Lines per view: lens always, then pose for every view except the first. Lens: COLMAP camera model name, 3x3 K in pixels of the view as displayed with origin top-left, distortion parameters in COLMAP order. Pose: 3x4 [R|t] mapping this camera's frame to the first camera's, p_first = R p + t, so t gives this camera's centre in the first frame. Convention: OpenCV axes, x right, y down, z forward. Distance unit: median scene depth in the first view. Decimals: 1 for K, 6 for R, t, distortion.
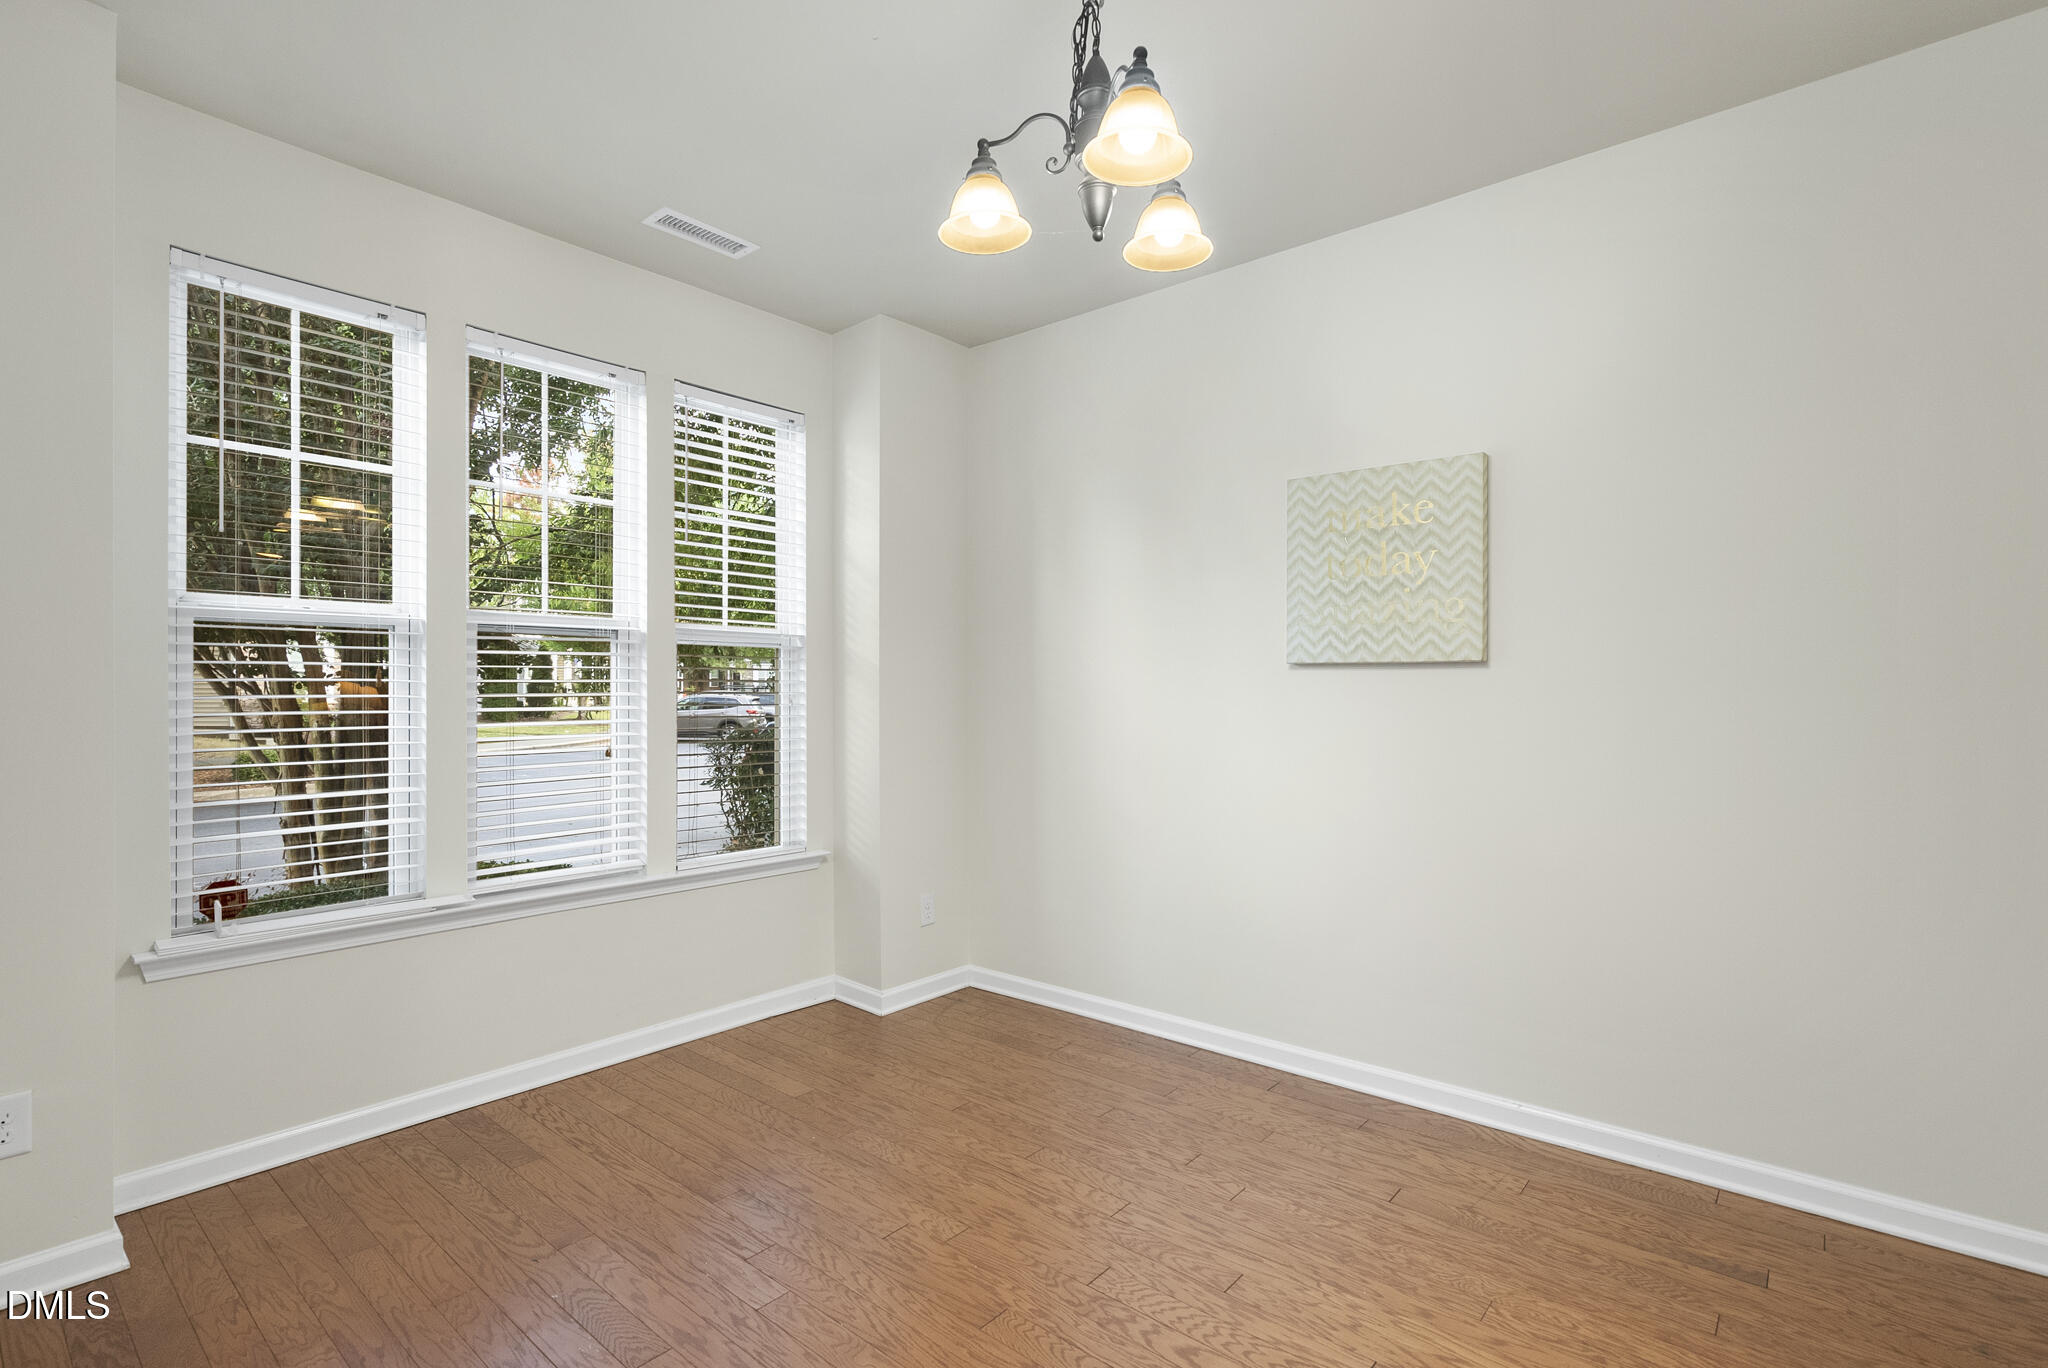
lens RADIAL K [[962.4, 0, 1019.5], [0, 962.4, 677.9], [0, 0, 1]] dist [-0.002353, 0.001326]
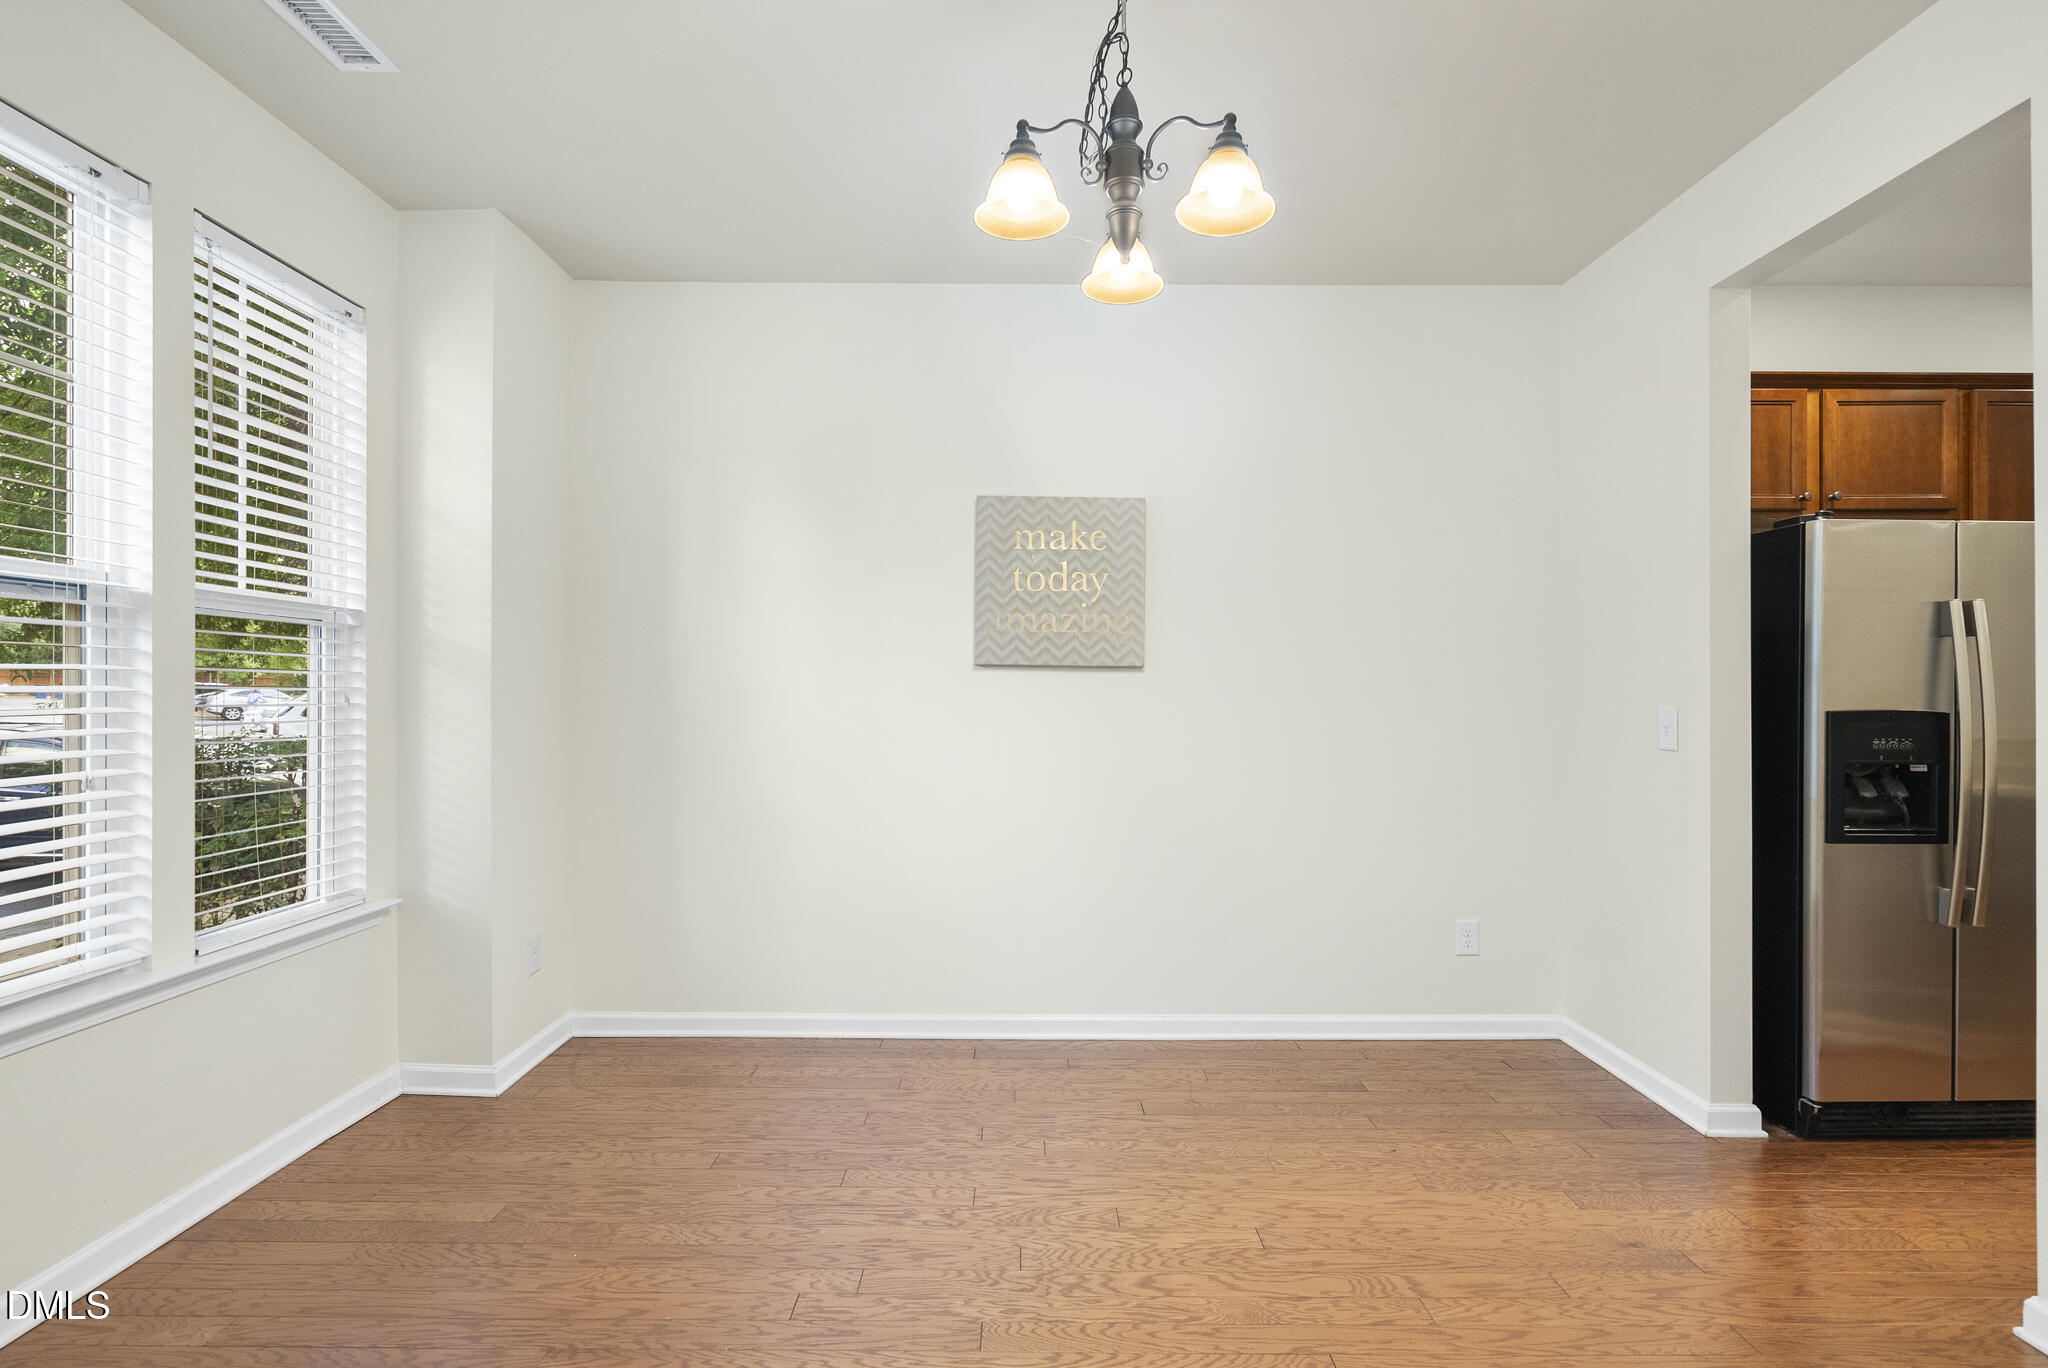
lens RADIAL K [[939.7, 0, 1024.0], [0, 939.7, 684.0], [0, 0, 1]] dist [-0.003779, 0.000972]
pose [[0.760068, 0.008650, 0.649786, -0.400887], [-0.015012, 0.999878, 0.004249, 0.001944], [-0.649671, -0.012984, 0.760105, 0.168895]]
